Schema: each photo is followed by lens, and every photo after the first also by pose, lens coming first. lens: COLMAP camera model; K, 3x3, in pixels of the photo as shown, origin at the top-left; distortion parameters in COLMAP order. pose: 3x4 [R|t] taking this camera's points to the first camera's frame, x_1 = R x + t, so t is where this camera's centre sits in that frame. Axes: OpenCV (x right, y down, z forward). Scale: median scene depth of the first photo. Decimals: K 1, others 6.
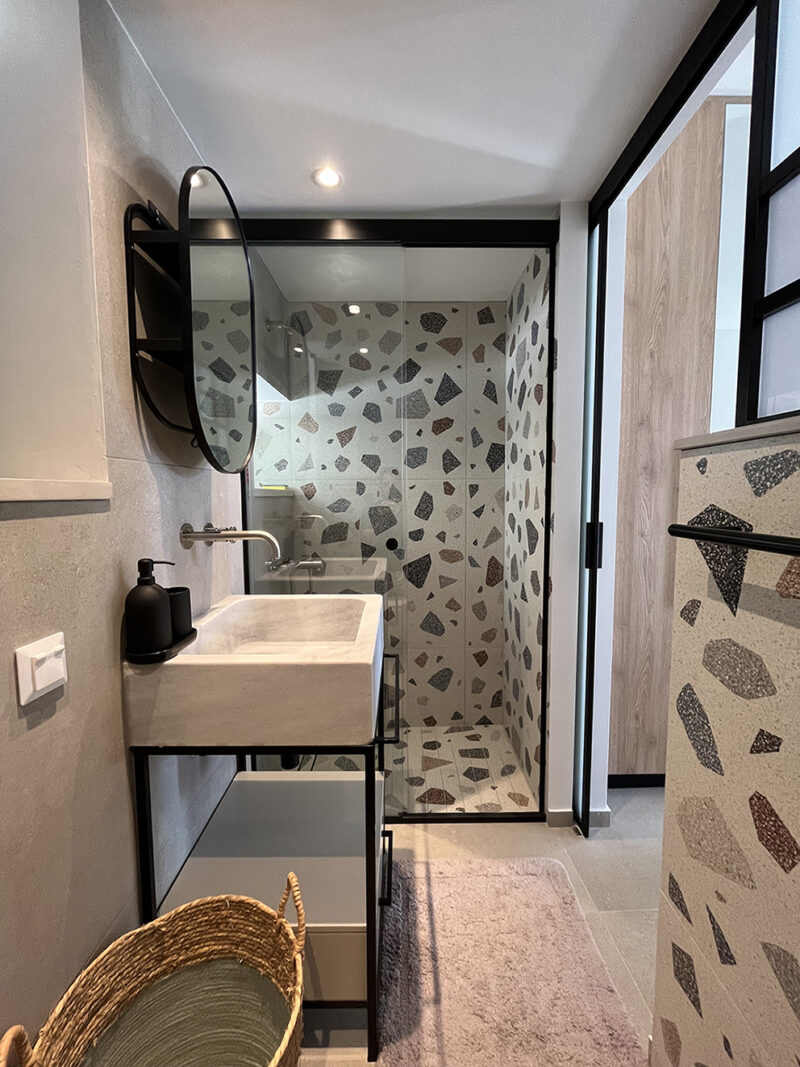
lens RADIAL K [[430.6, 0, 400.8], [0, 430.6, 531.4], [0, 0, 1]] dist [-0.001275, -0.000076]
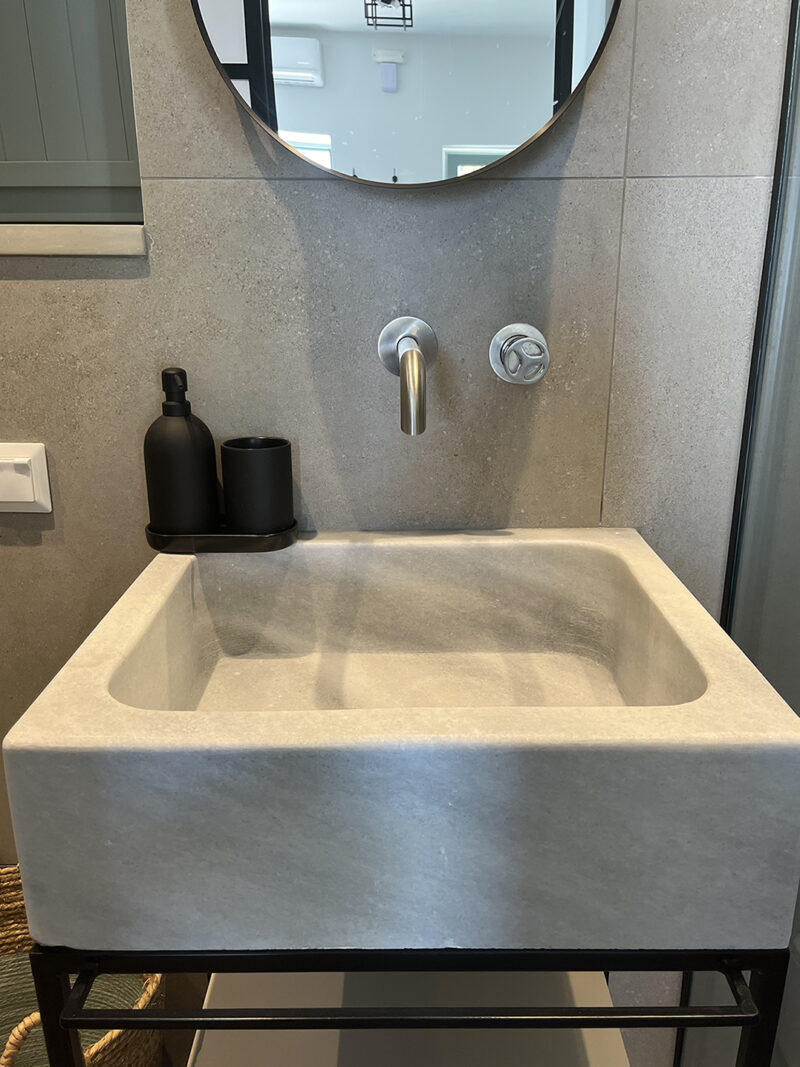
lens RADIAL K [[879.6, 0, 402.1], [0, 879.6, 533.2], [0, 0, 1]] dist [0.013556, 0.004719]
pose [[0.004308, 0.305191, -0.952282, 0.645250], [-0.084742, 0.948976, 0.303748, -0.121175], [0.996394, 0.079390, 0.029950, 1.472845]]
